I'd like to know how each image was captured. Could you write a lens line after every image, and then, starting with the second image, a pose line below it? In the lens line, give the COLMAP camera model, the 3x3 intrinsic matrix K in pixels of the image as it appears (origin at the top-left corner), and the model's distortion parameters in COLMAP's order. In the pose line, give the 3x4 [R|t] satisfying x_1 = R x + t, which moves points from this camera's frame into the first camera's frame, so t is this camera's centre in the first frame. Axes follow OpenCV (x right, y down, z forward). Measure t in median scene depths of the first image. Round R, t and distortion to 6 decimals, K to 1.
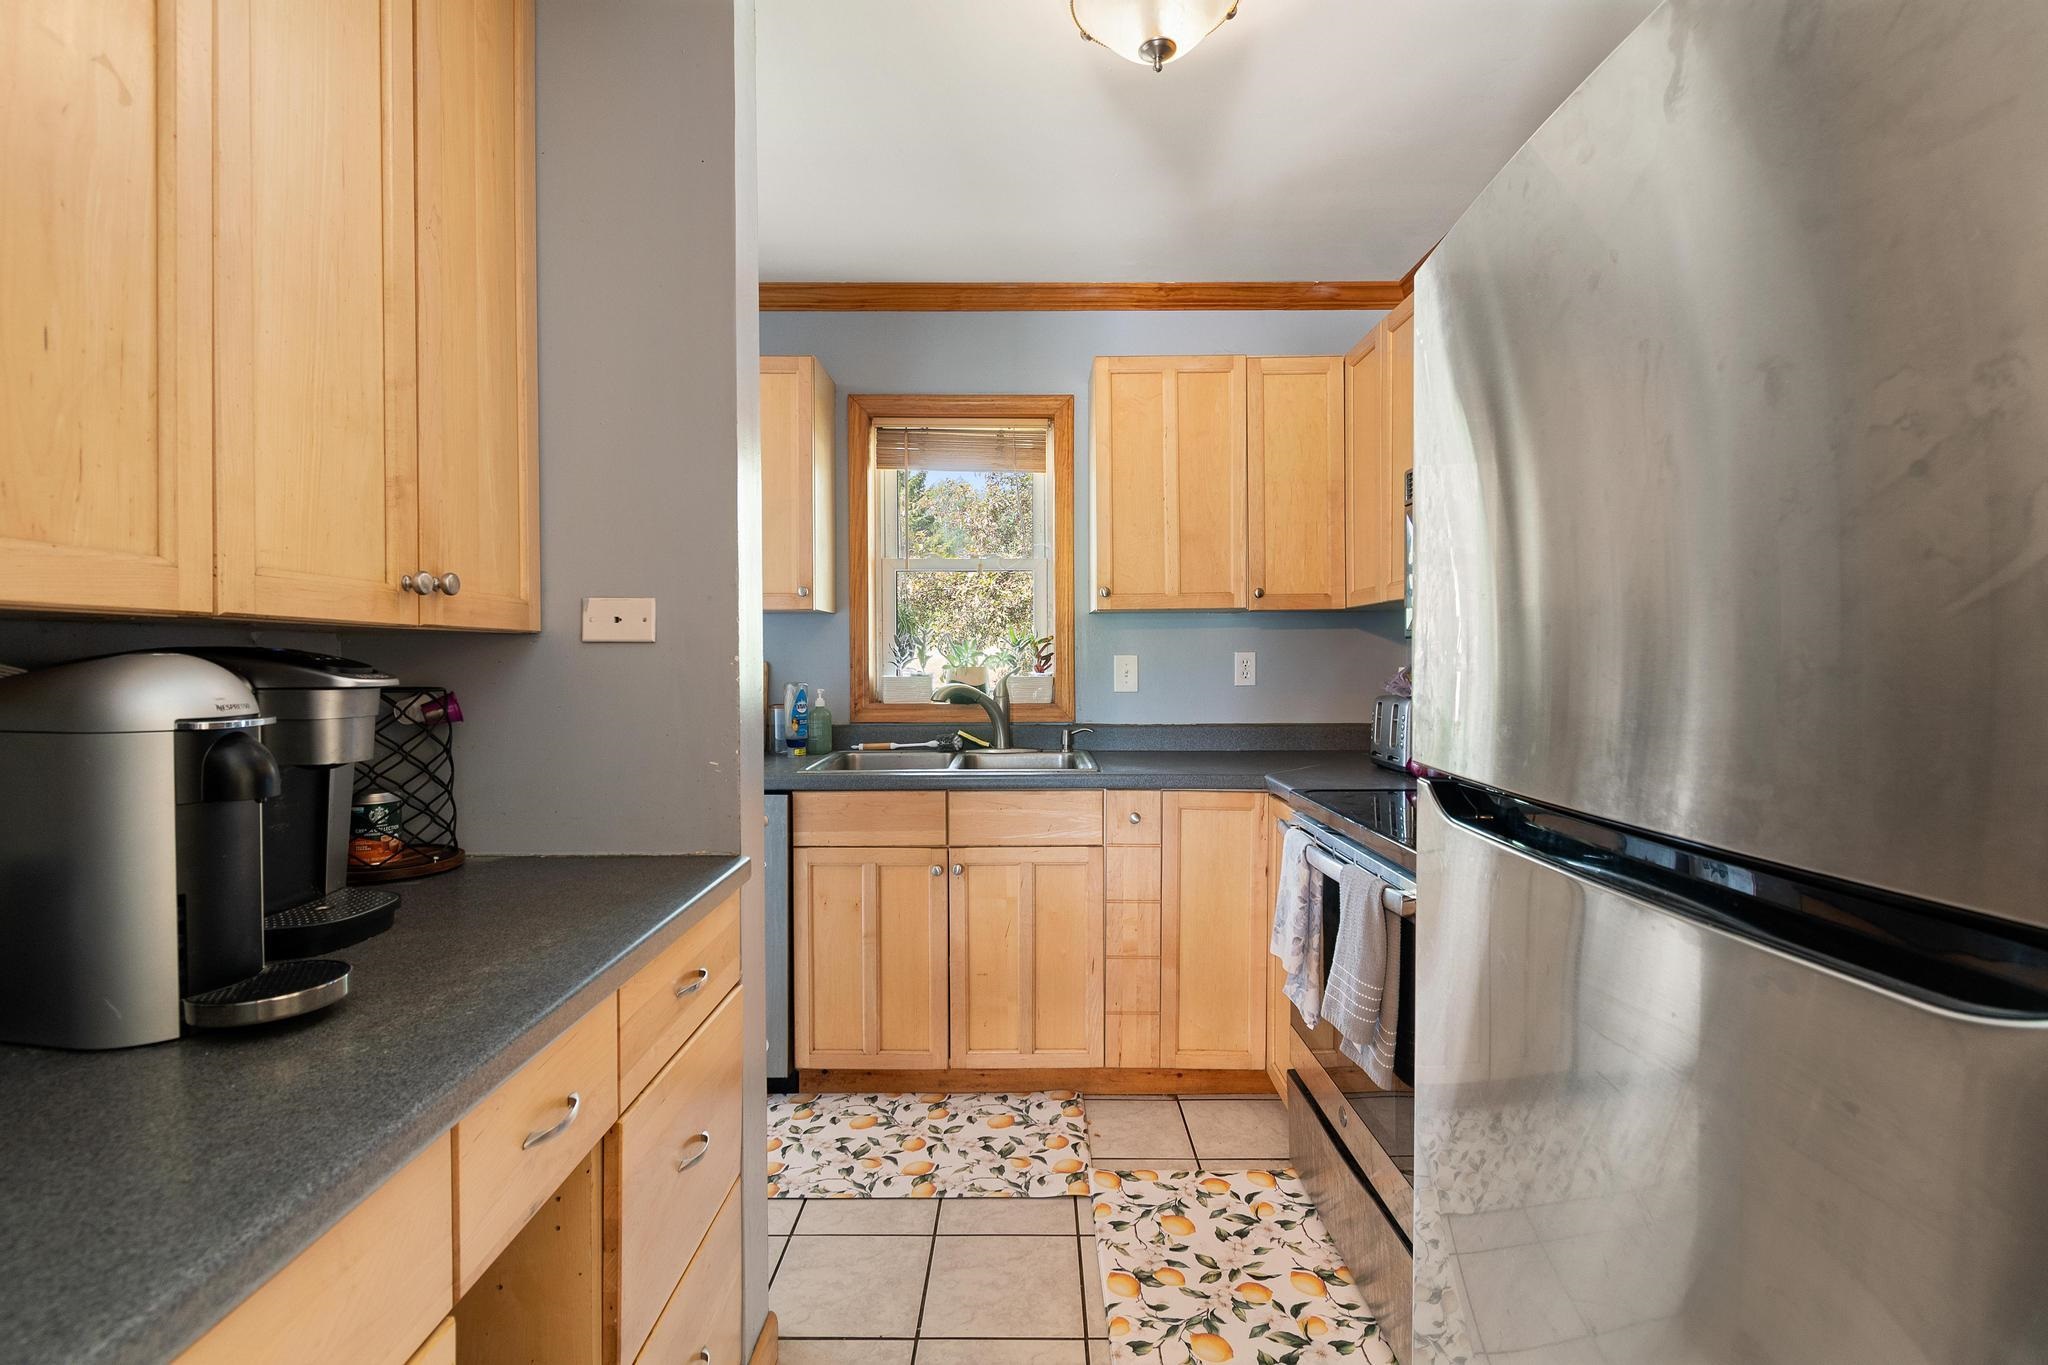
lens RADIAL K [[954.4, 0, 1022.6], [0, 954.4, 670.8], [0, 0, 1]] dist [0.001122, -0.000419]
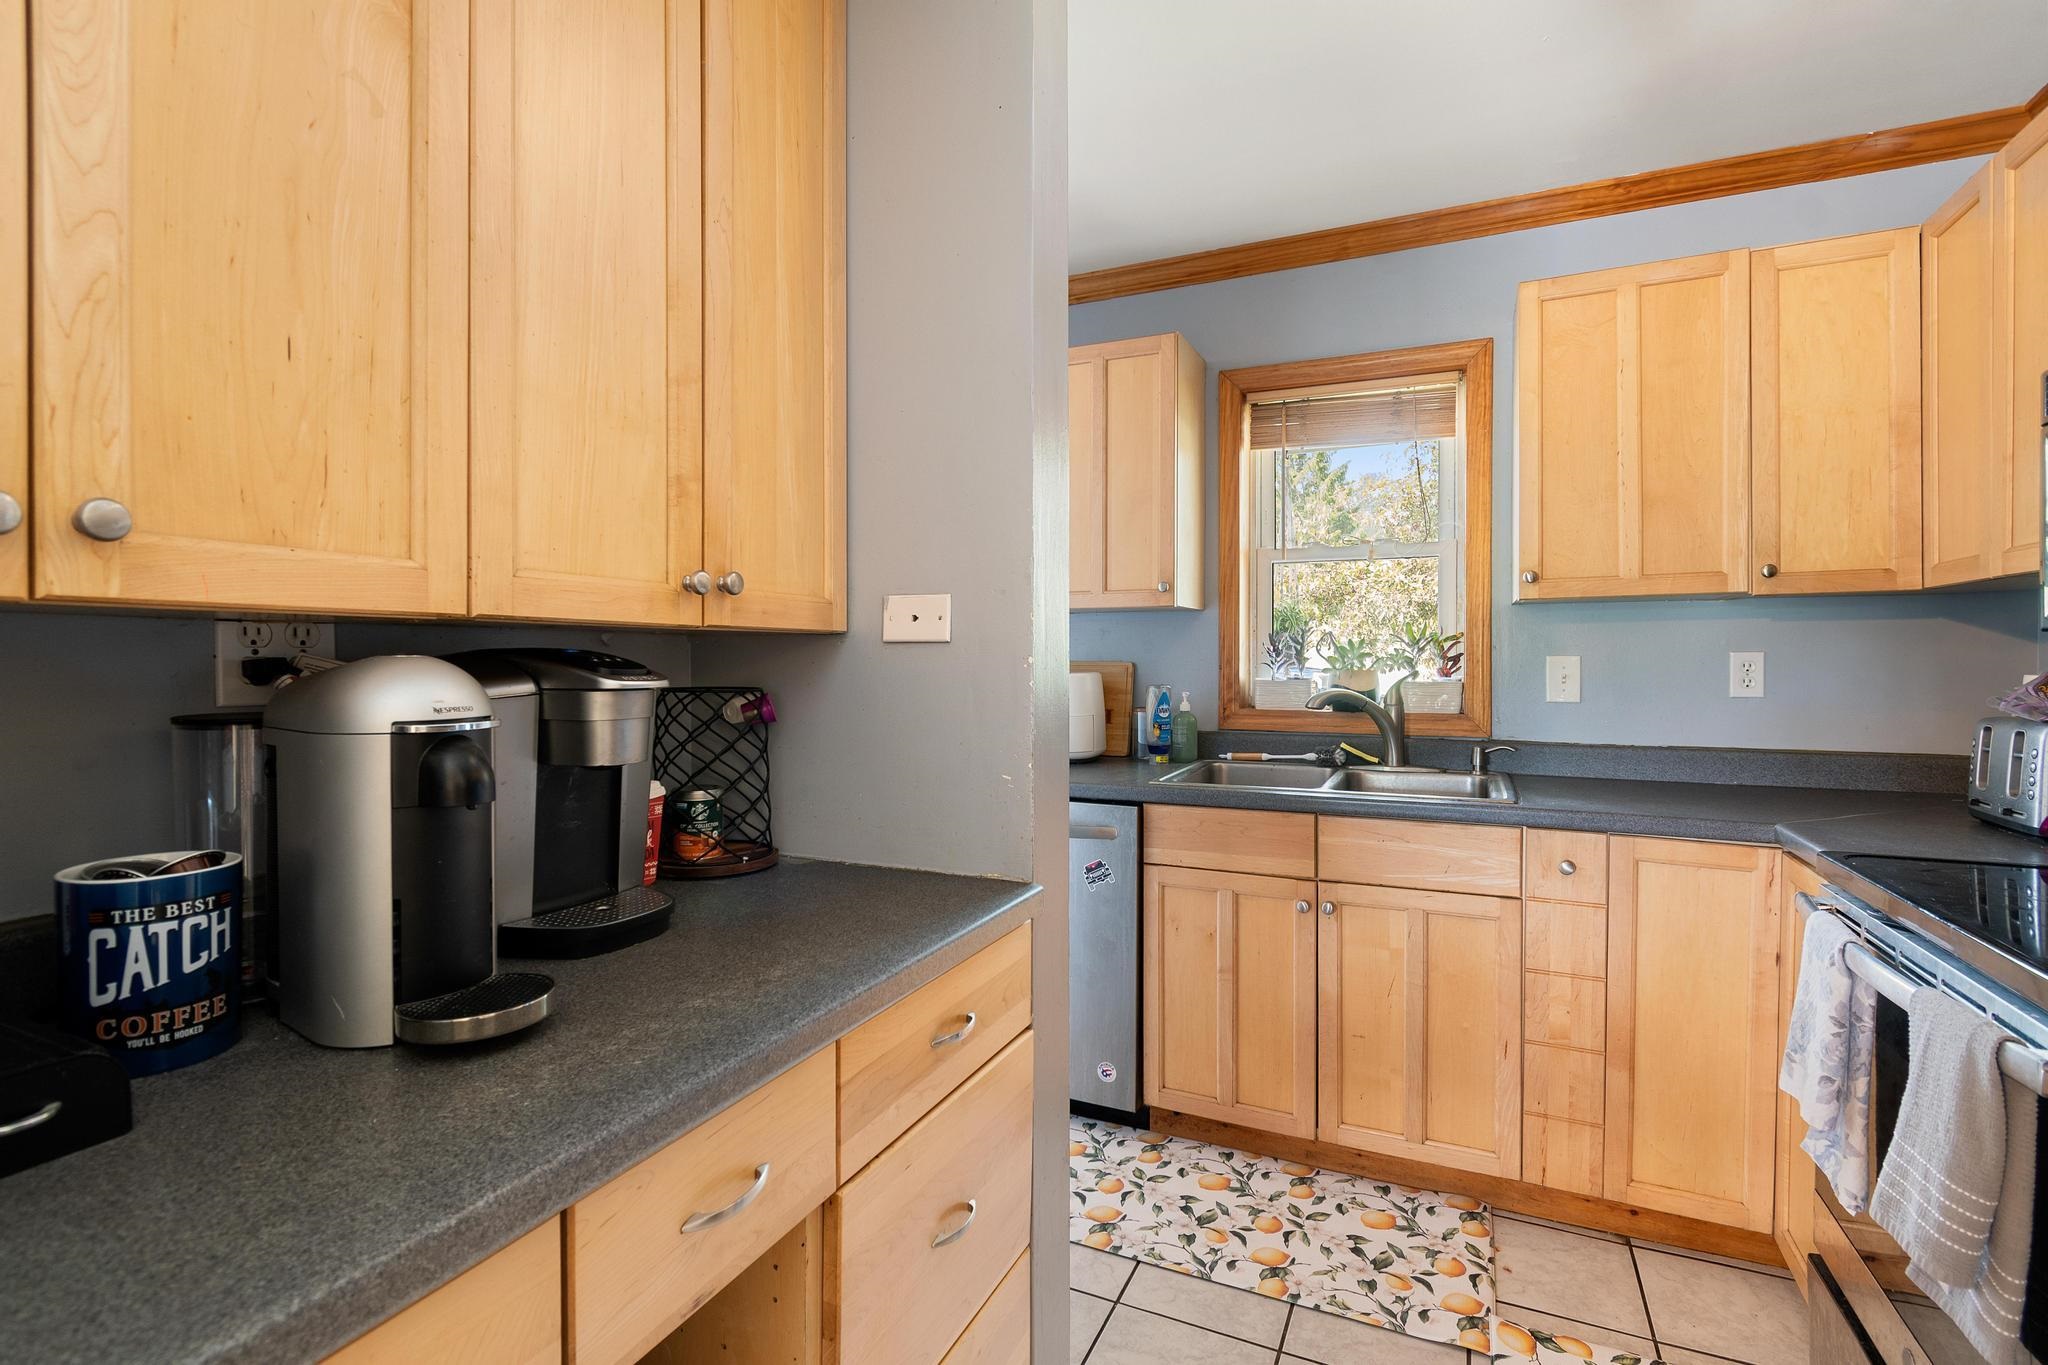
lens RADIAL K [[948.6, 0, 1030.6], [0, 948.6, 667.5], [0, 0, 1]] dist [0.008978, -0.008628]
pose [[0.910751, 0.006823, -0.412900, 0.037954], [-0.008021, 0.999967, -0.001168, -0.003001], [0.412878, 0.004376, 0.910776, 0.117997]]
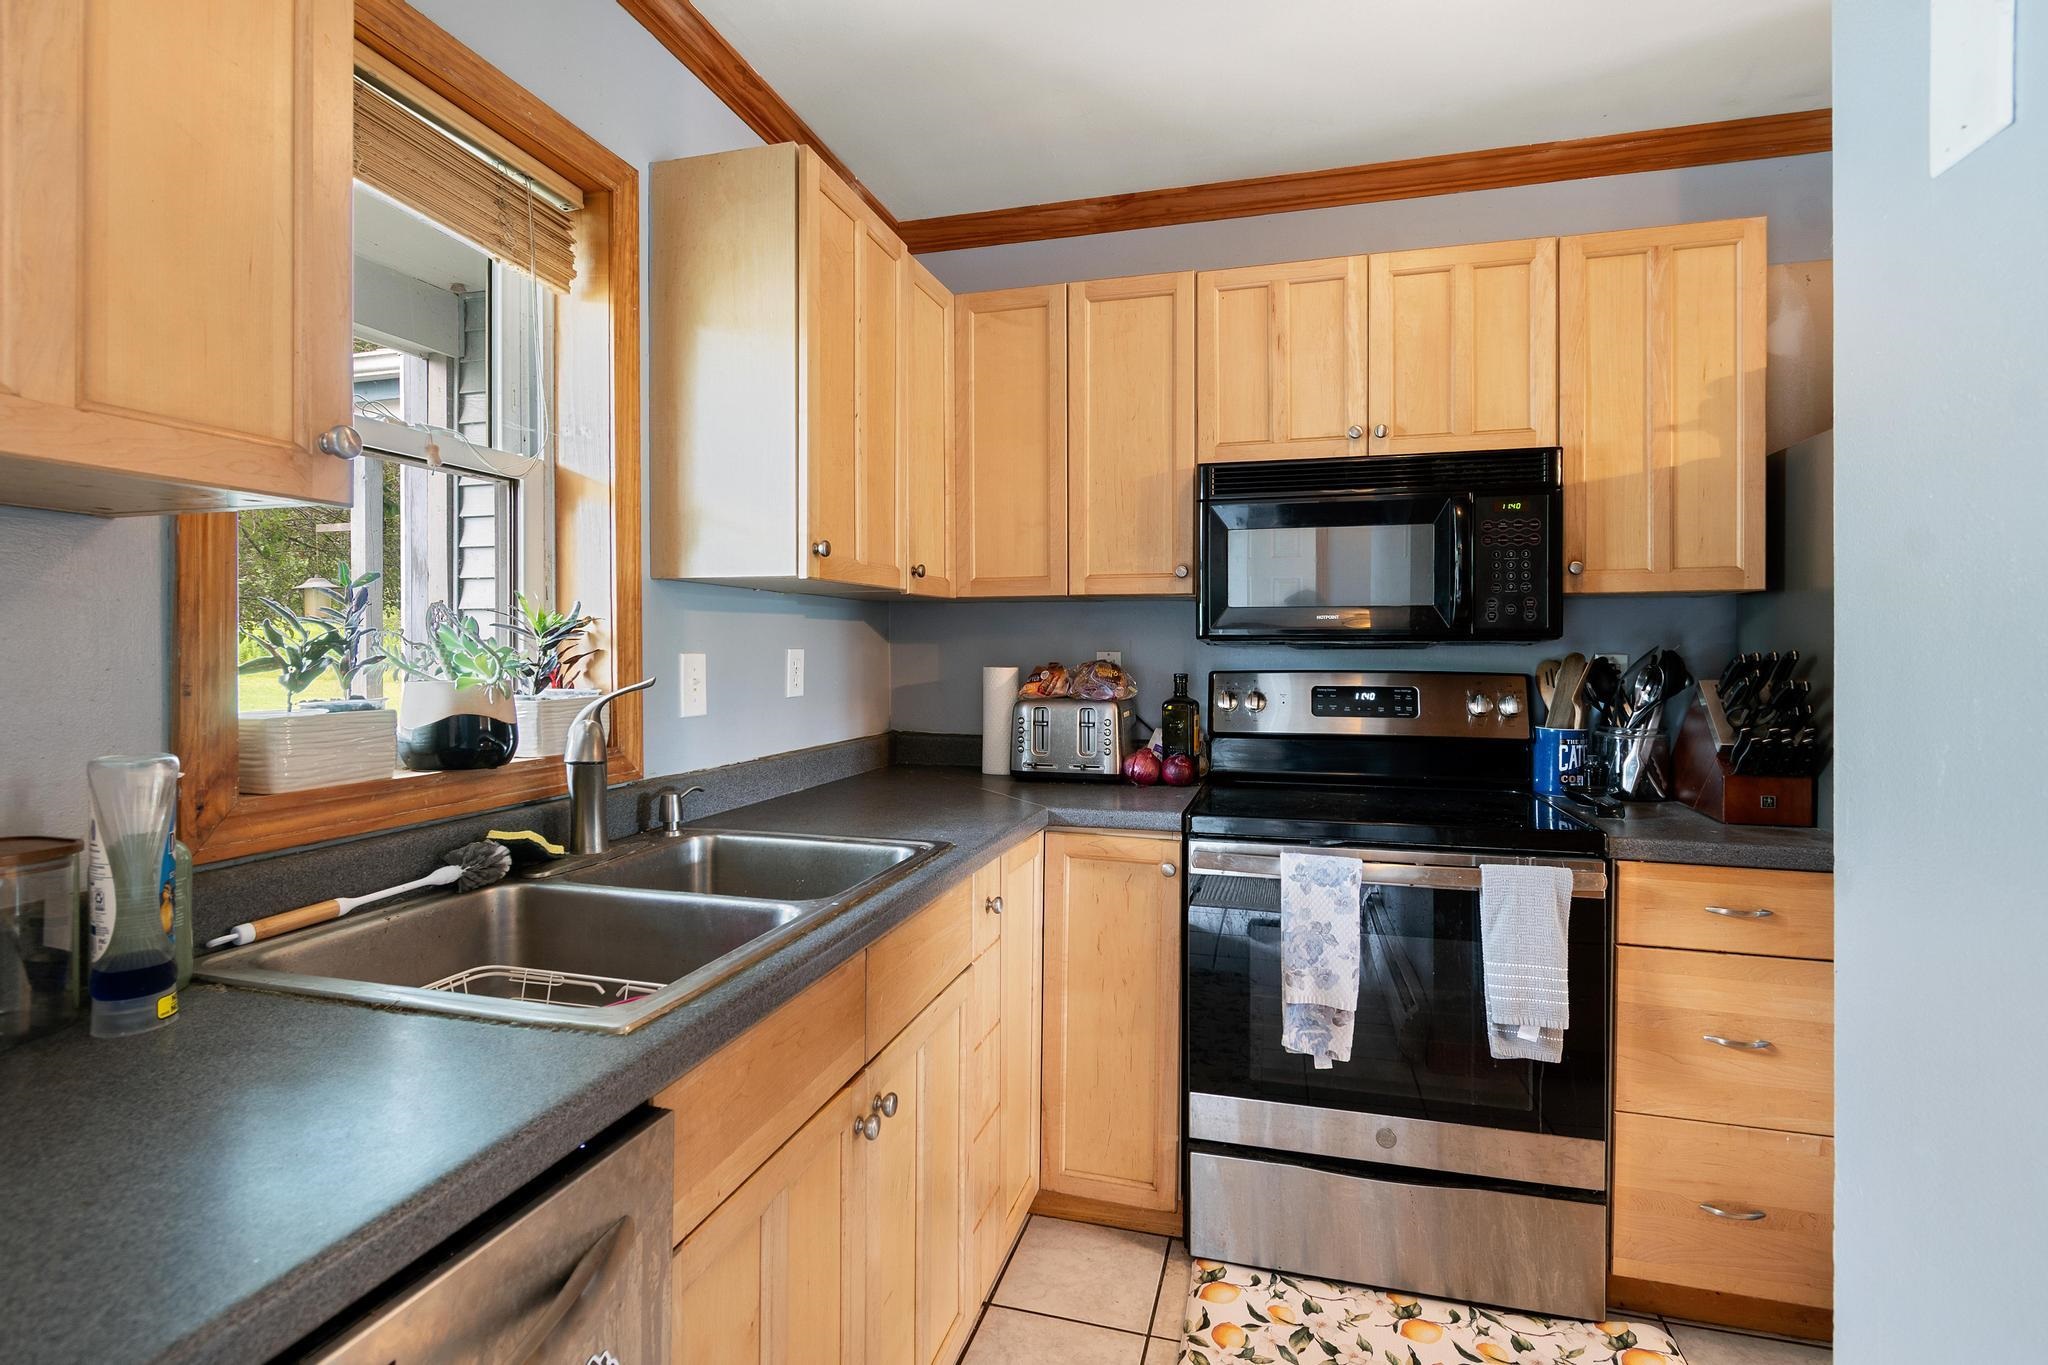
lens RADIAL K [[977.0, 0, 1027.6], [0, 977.0, 646.6], [0, 0, 1]] dist [0.002472, -0.000776]
pose [[0.260419, 0.004743, 0.965484, -0.516359], [0.011769, 0.999898, -0.008087, -0.016453], [-0.965424, 0.013469, 0.260337, 0.791595]]
